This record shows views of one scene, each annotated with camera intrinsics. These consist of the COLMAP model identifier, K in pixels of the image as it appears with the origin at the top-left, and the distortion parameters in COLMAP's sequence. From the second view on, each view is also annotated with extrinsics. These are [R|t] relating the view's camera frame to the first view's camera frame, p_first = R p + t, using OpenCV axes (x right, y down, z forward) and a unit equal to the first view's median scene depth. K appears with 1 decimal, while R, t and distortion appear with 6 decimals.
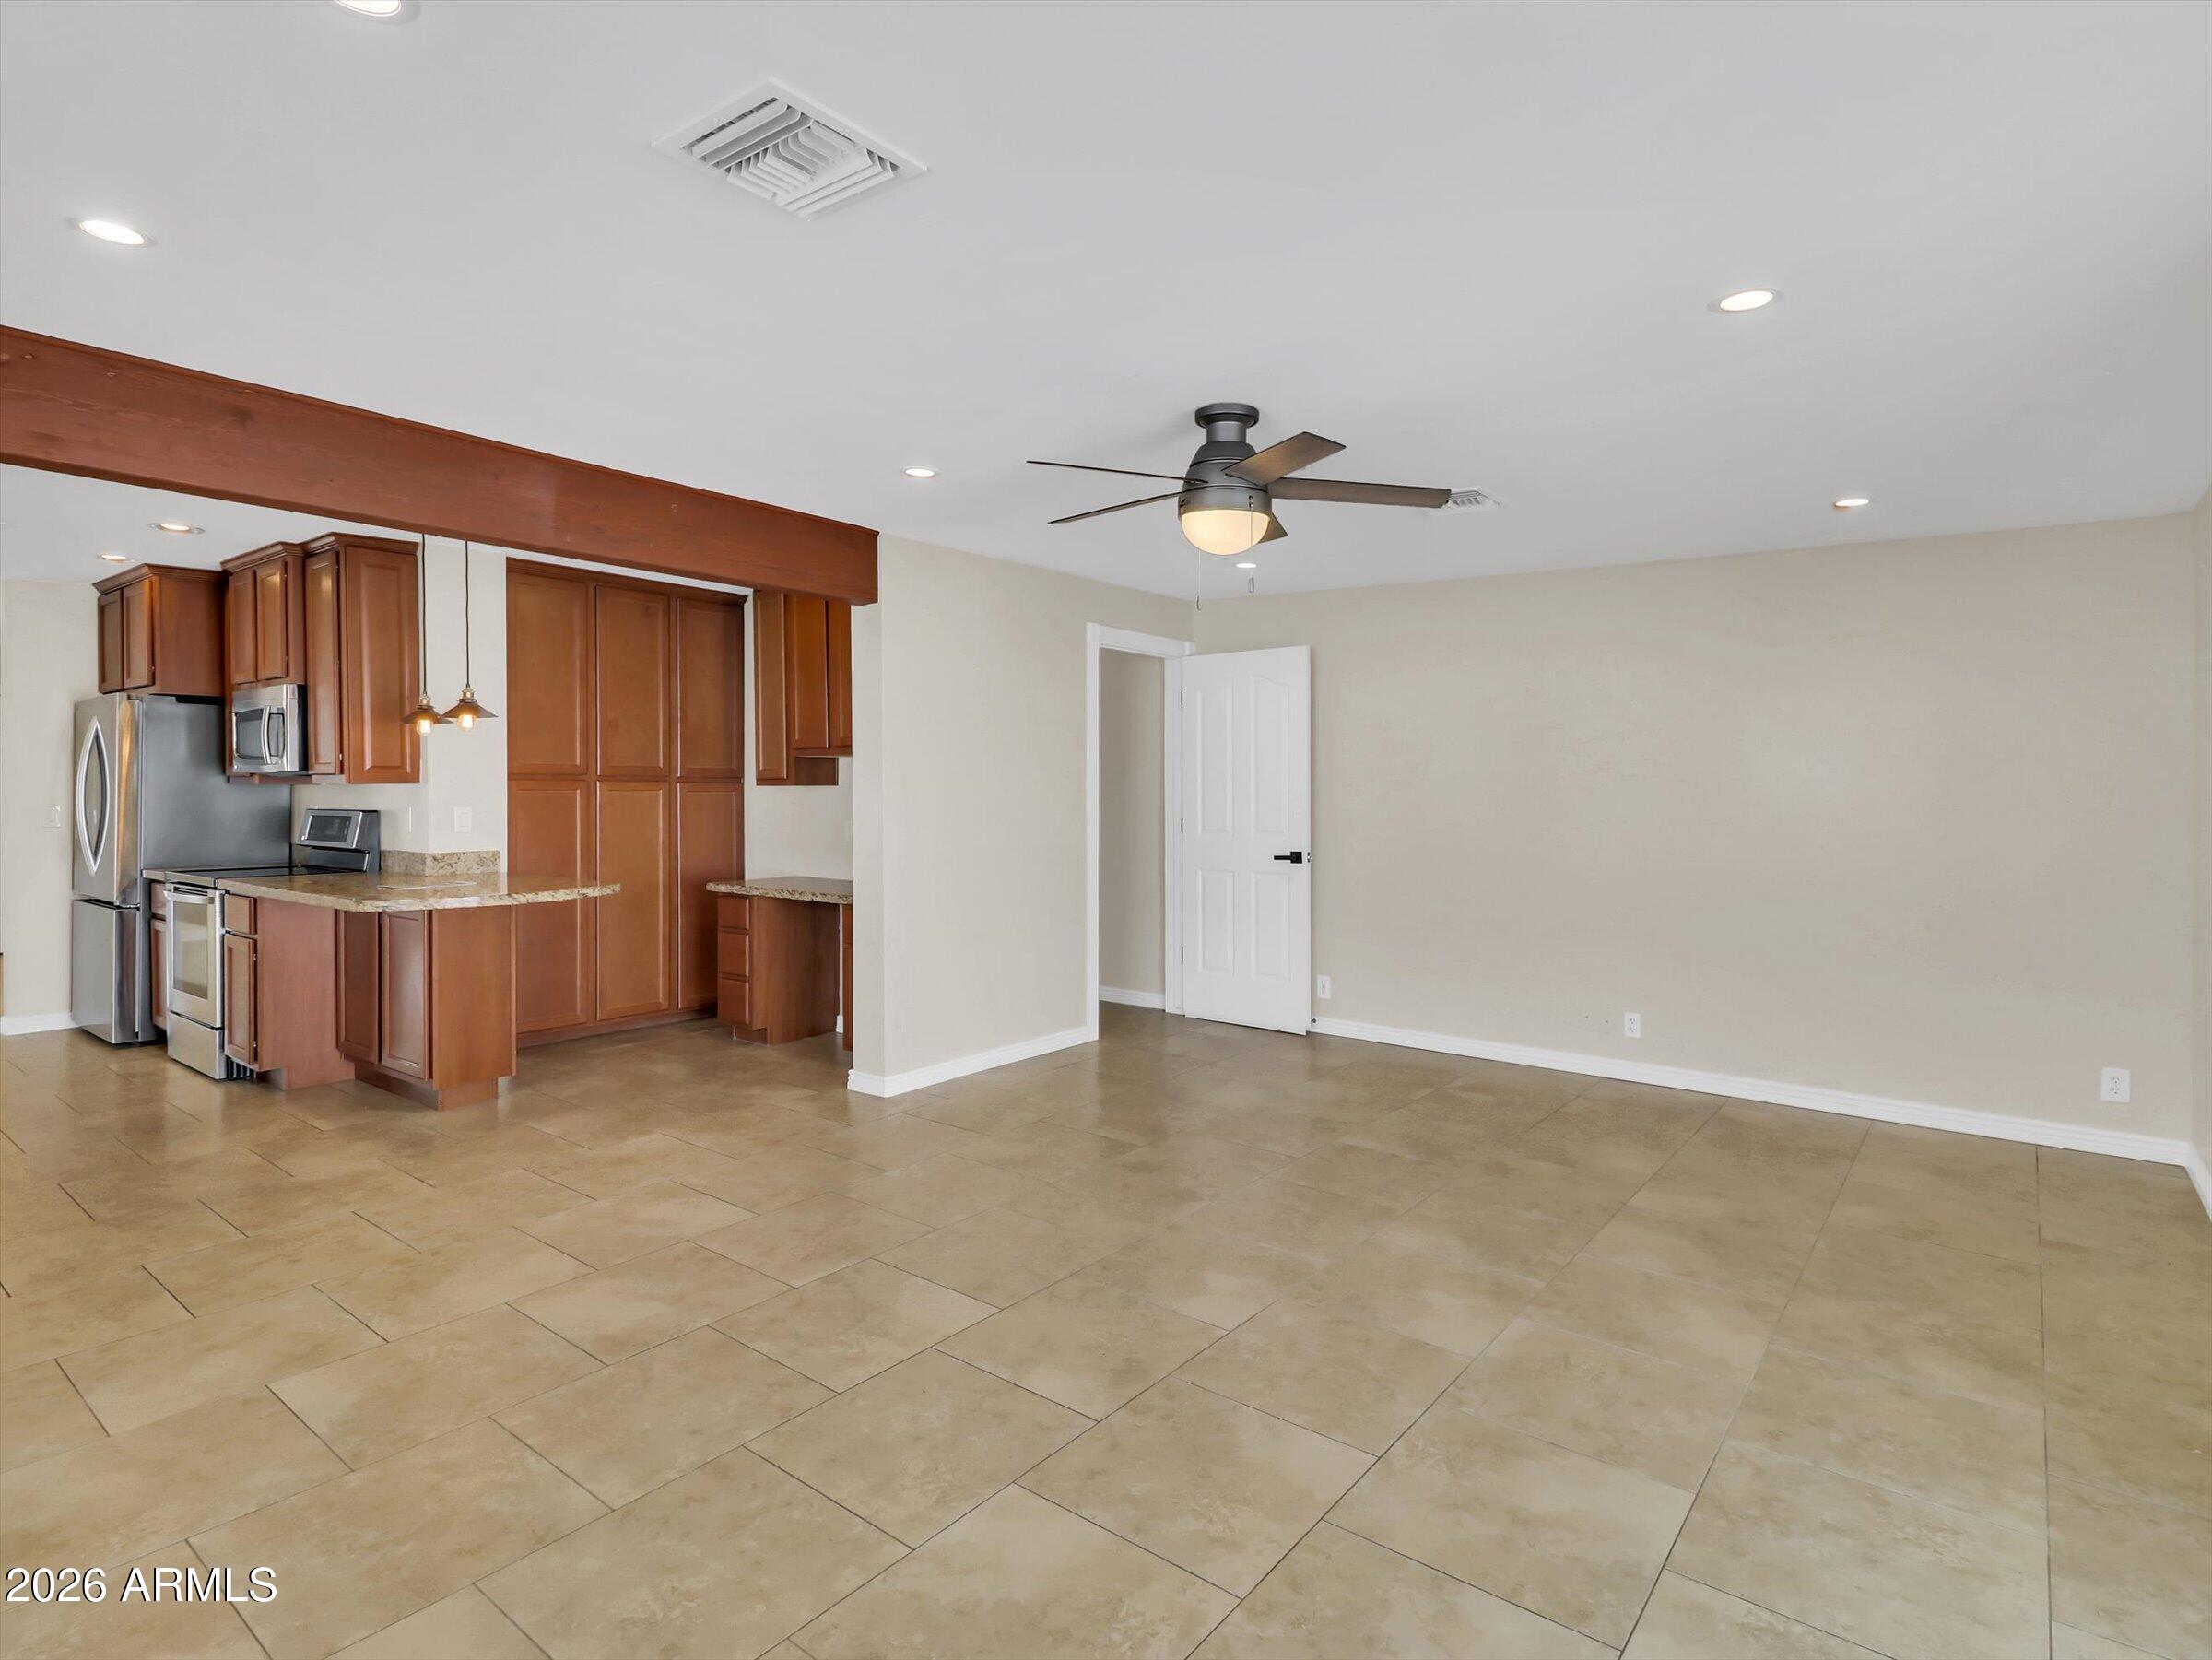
lens RADIAL K [[1163.5, 0, 1133.5], [0, 1163.5, 803.8], [0, 0, 1]] dist [0.004077, 0.000790]
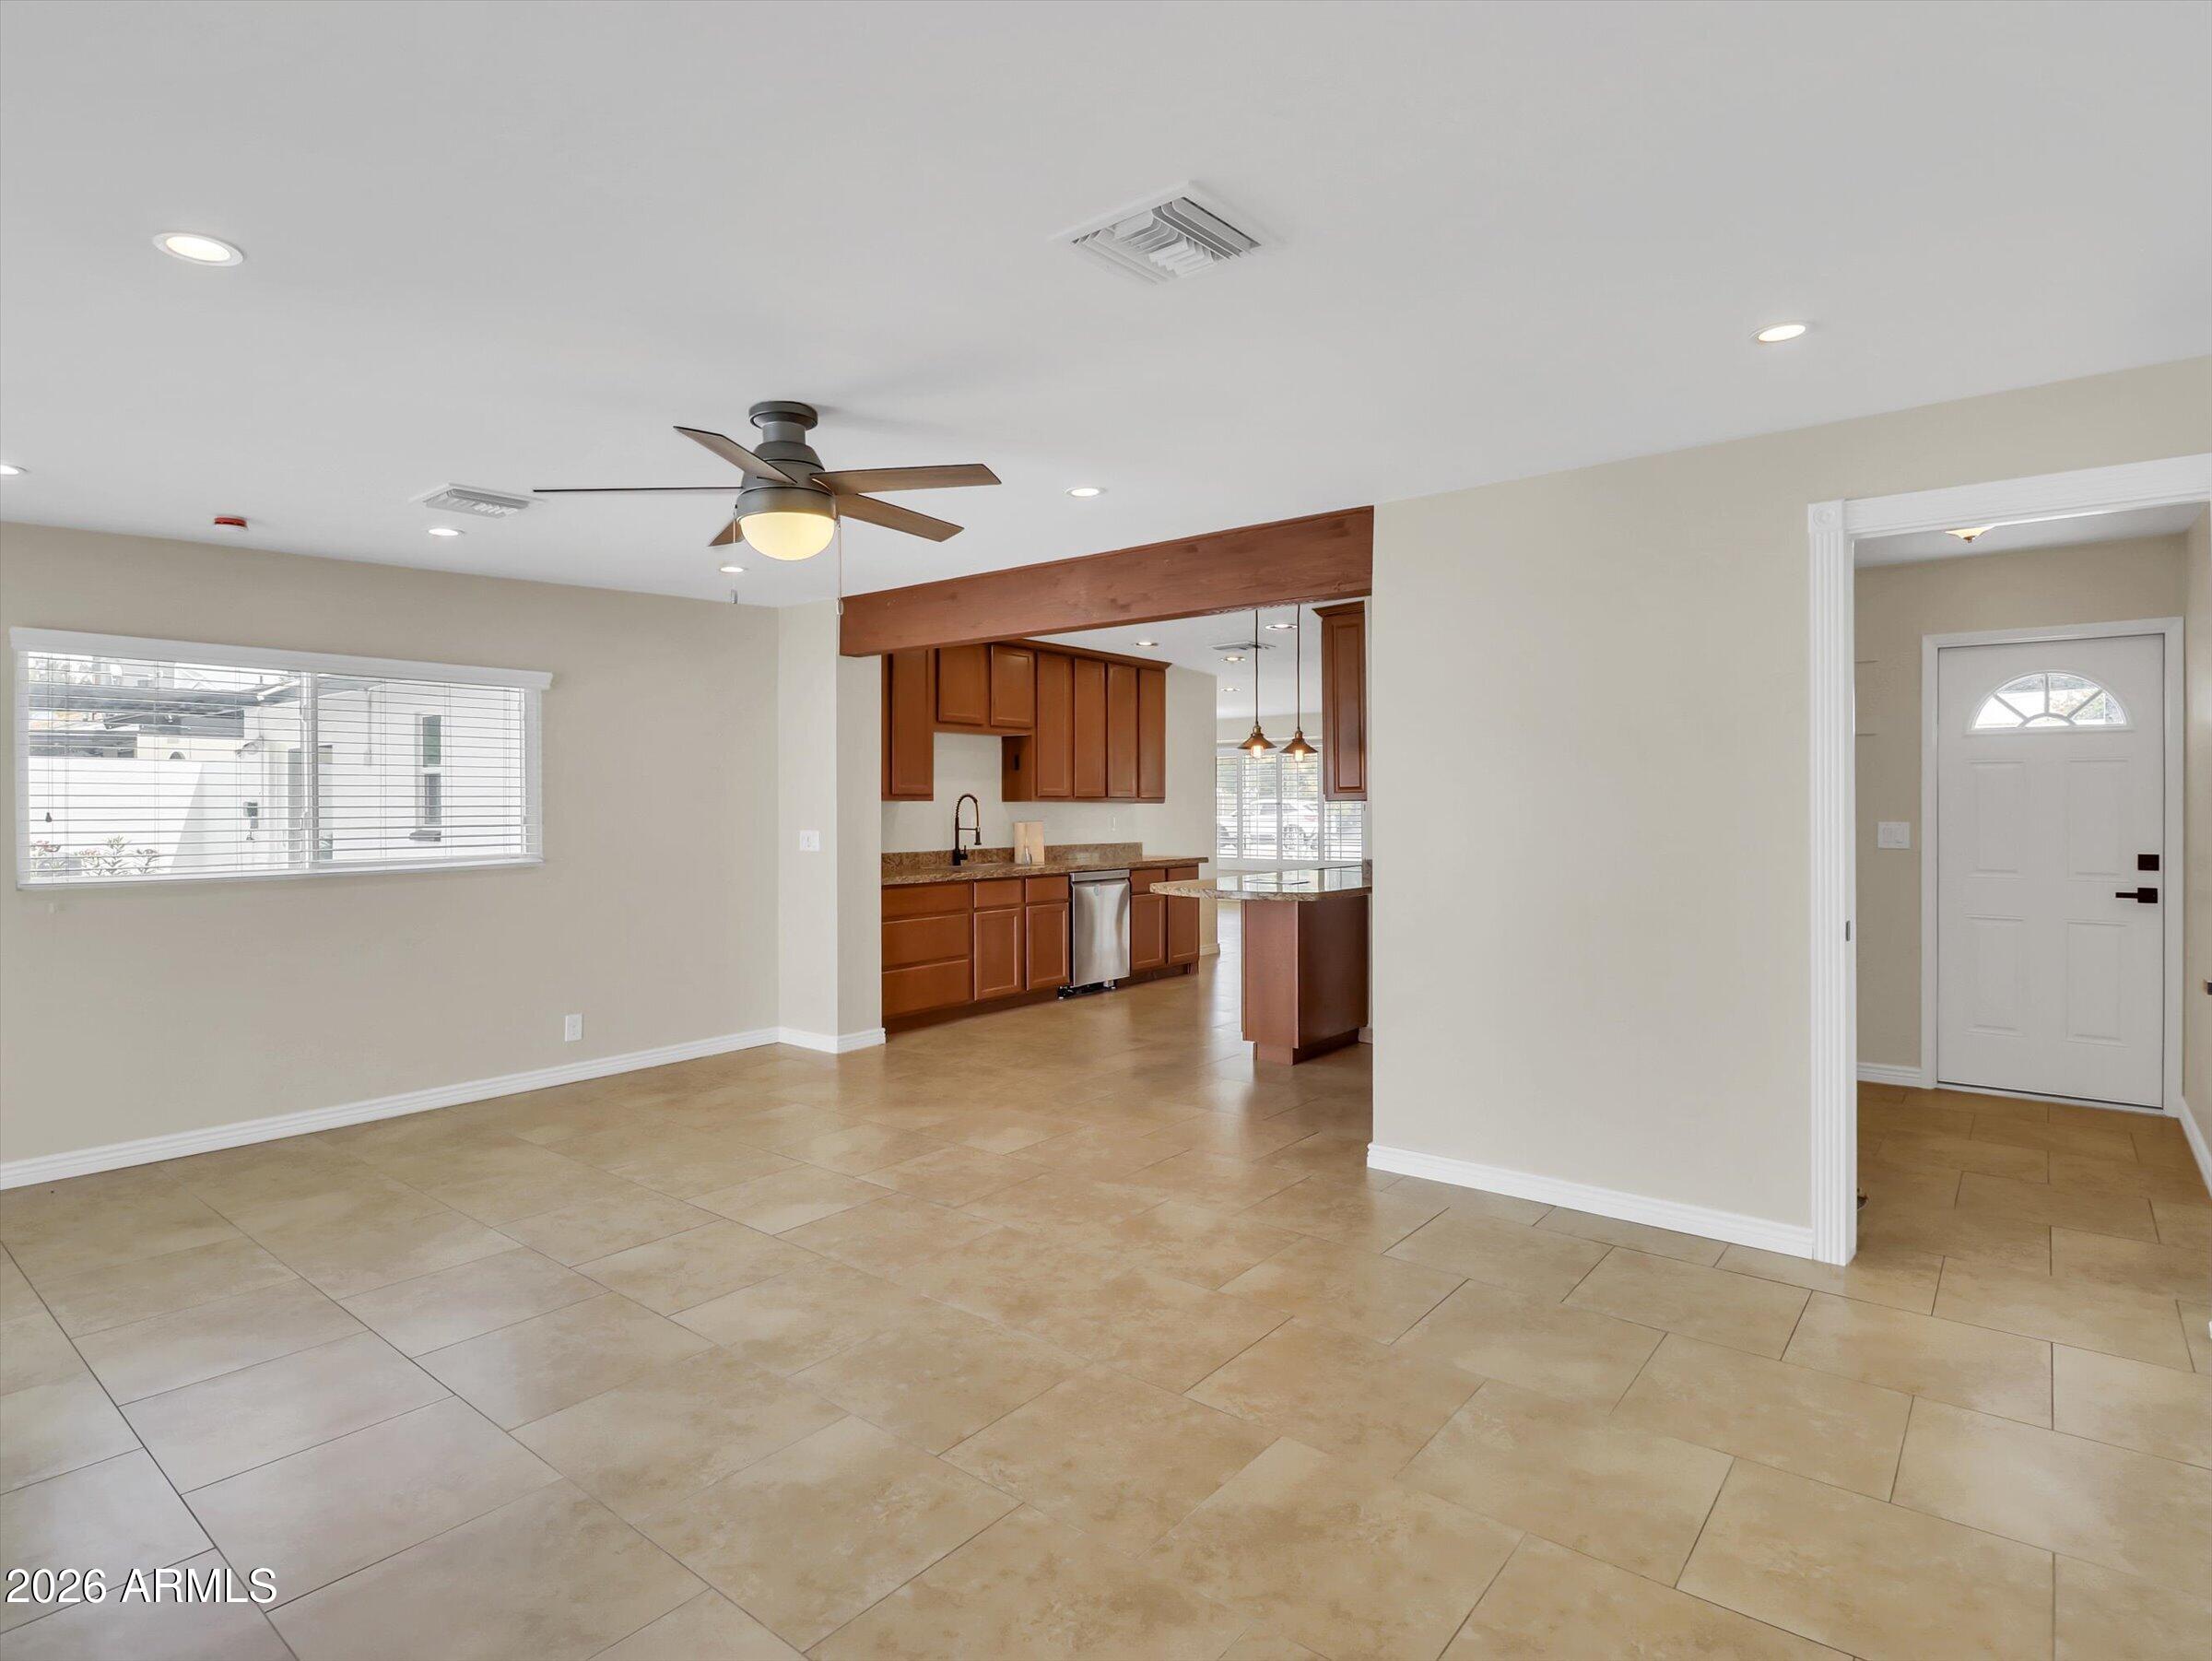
lens RADIAL K [[1176.8, 0, 1076.9], [0, 1176.8, 821.7], [0, 0, 1]] dist [-0.000720, -0.000379]
pose [[-0.042710, 0.016688, -0.998948, 0.586222], [-0.008182, 0.999821, 0.017052, -0.013219], [0.999054, 0.008901, -0.042565, 0.729457]]
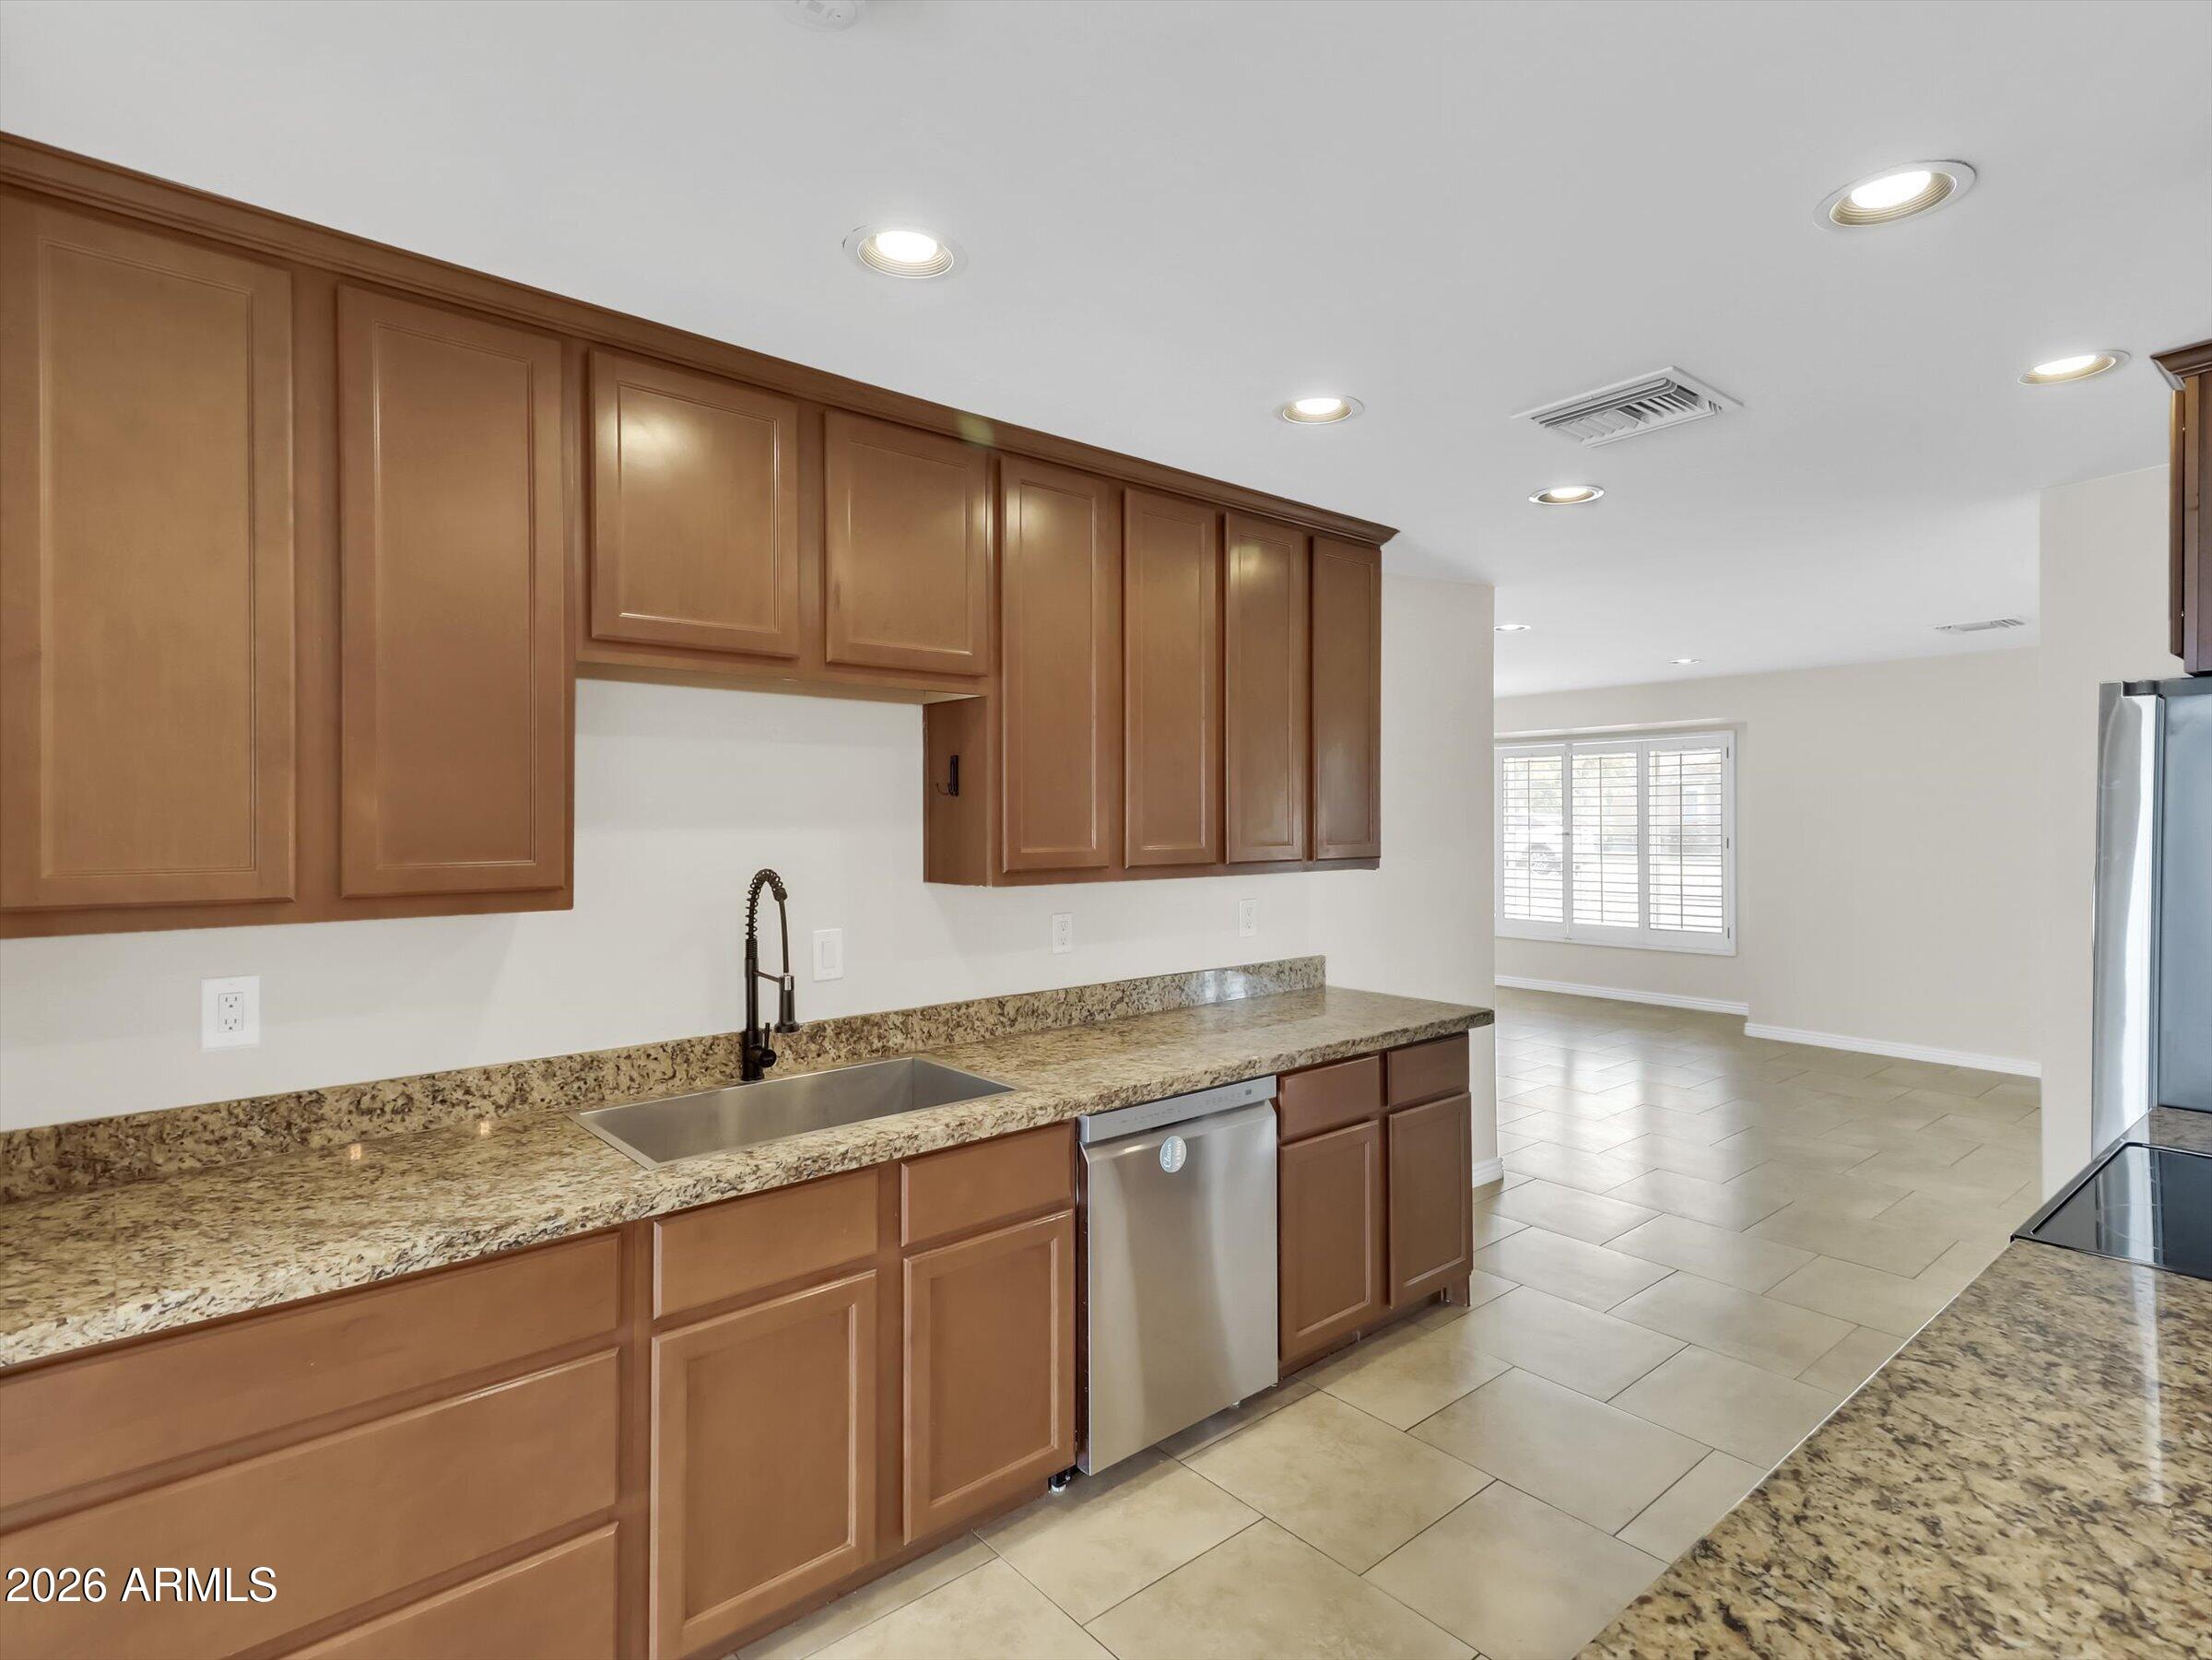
lens RADIAL K [[1139.7, 0, 1103.7], [0, 1139.7, 812.8], [0, 0, 1]] dist [0.024835, -0.001064]
pose [[-0.203527, -0.000744, -0.979069, -0.393035], [-0.009453, 0.999955, 0.001205, -0.045859], [0.979024, 0.009501, -0.203524, 0.760029]]
